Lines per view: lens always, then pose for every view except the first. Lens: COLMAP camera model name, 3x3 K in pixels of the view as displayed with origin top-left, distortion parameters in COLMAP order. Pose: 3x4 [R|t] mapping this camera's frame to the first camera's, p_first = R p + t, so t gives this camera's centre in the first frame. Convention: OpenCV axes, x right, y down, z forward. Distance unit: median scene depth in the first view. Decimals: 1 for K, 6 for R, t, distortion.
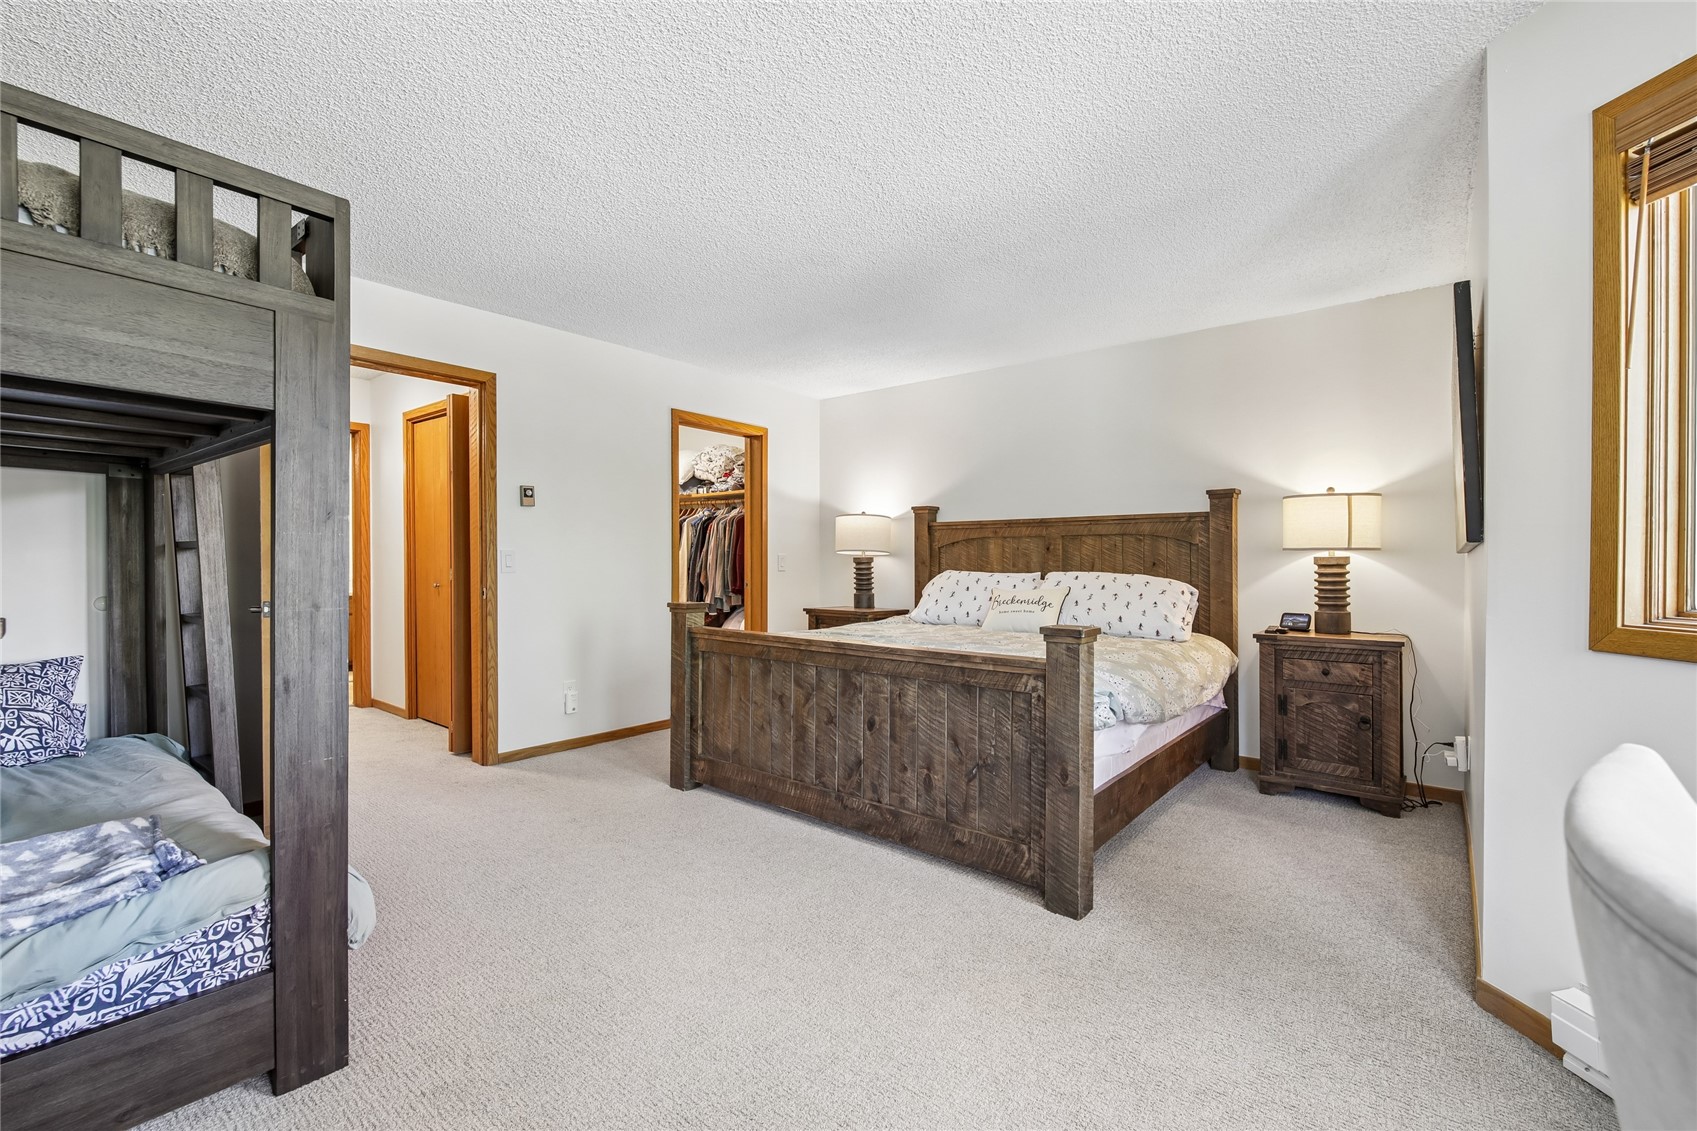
lens RADIAL K [[736.9, 0, 846.8], [0, 736.9, 565.6], [0, 0, 1]] dist [-0.003966, -0.008748]
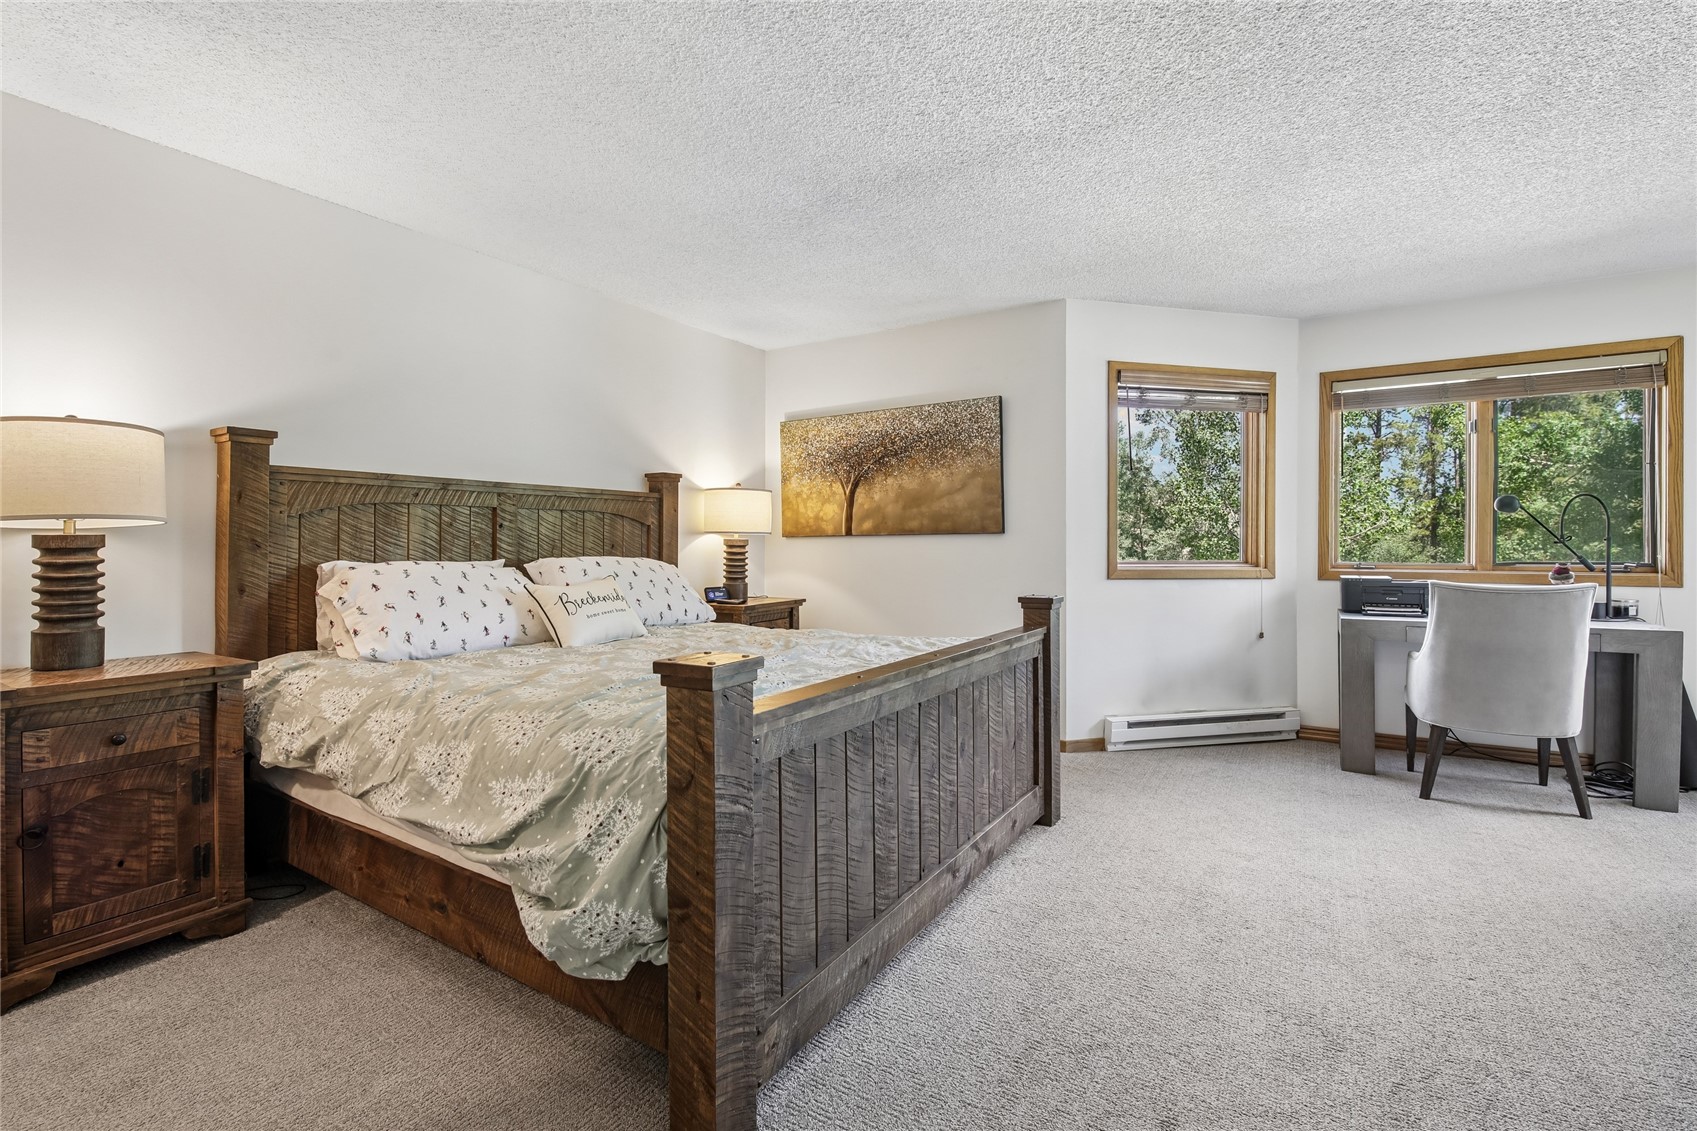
lens RADIAL K [[736.9, 0, 842.6], [0, 736.9, 552.8], [0, 0, 1]] dist [-0.003966, -0.008748]
pose [[-0.118511, -0.014259, 0.992850, -0.527832], [0.006759, 0.999862, 0.015167, -0.006570], [-0.992930, 0.008508, -0.118399, 0.853015]]
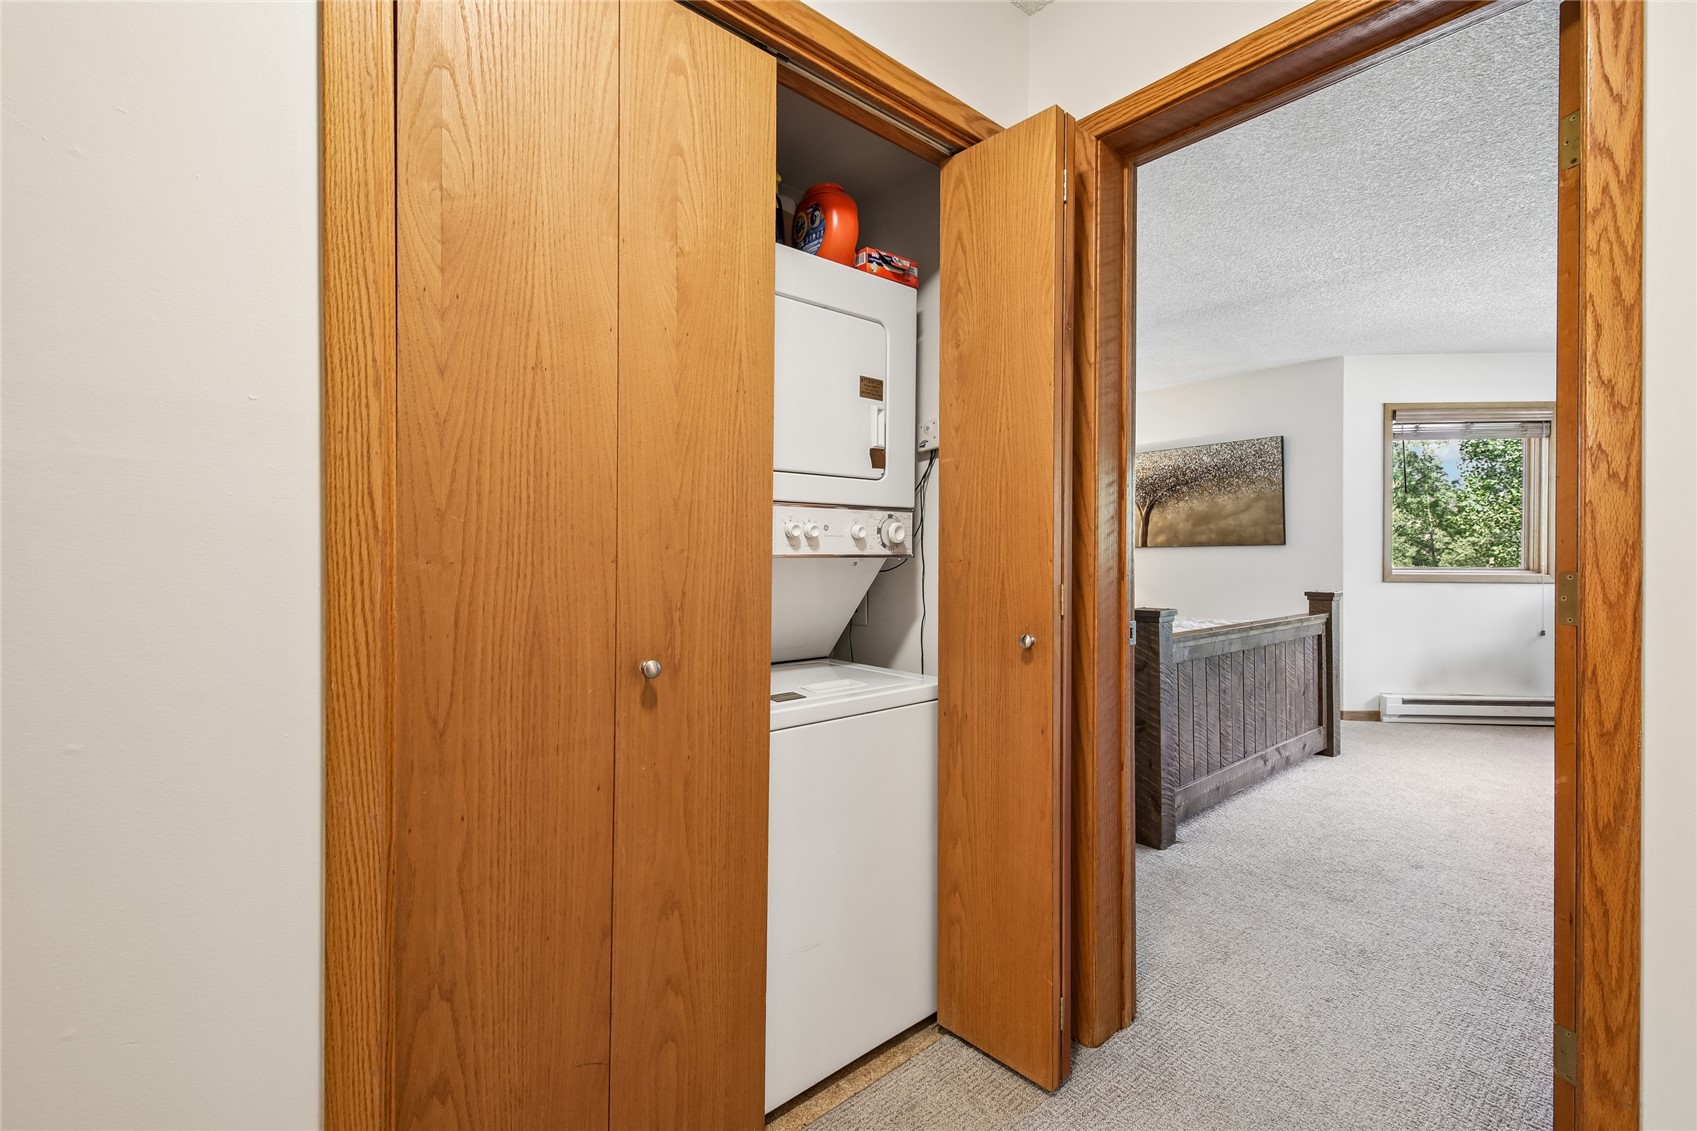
lens RADIAL K [[718.0, 0, 839.7], [0, 718.0, 561.5], [0, 0, 1]] dist [0.004397, -0.000470]
pose [[0.187026, -0.013648, 0.982260, -0.908069], [0.009747, 0.999880, 0.012037, -0.010113], [-0.982307, 0.007323, 0.187137, 1.033656]]
